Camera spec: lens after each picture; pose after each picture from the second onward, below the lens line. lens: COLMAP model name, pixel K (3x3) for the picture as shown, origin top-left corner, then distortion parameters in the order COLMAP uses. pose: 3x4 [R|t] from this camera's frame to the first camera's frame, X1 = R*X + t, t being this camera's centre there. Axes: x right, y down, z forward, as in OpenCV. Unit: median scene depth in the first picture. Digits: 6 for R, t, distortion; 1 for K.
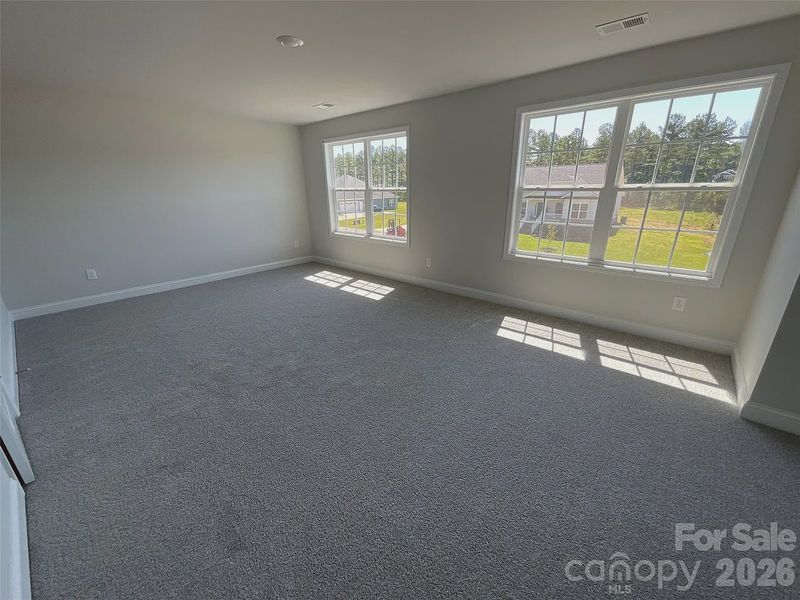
lens RADIAL K [[320.7, 0, 414.6], [0, 320.7, 297.3], [0, 0, 1]] dist [0.002054, 0.000221]
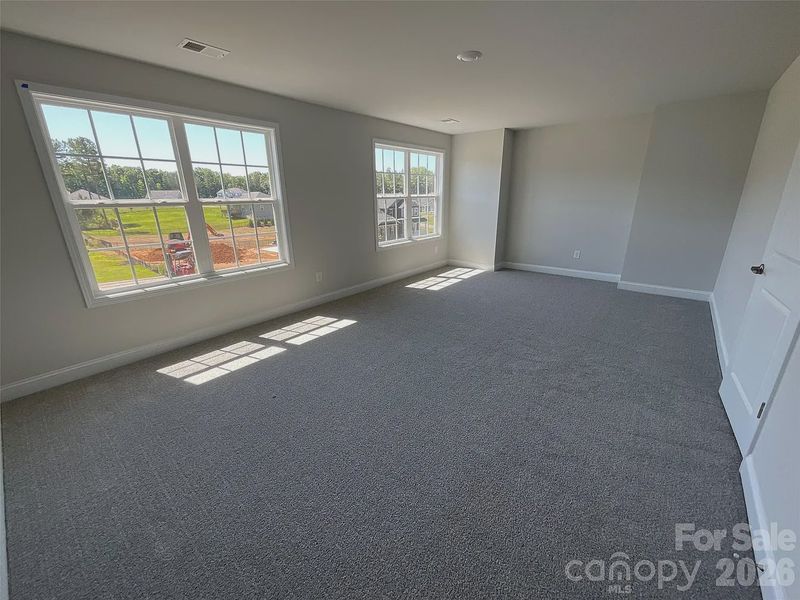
lens RADIAL K [[320.7, 0, 414.6], [0, 320.7, 297.3], [0, 0, 1]] dist [0.002054, 0.000221]
pose [[-0.007909, -0.294044, 0.955759, -0.657492], [0.341465, 0.897543, 0.278959, -0.169626], [-0.939861, 0.328565, 0.093307, 0.515954]]
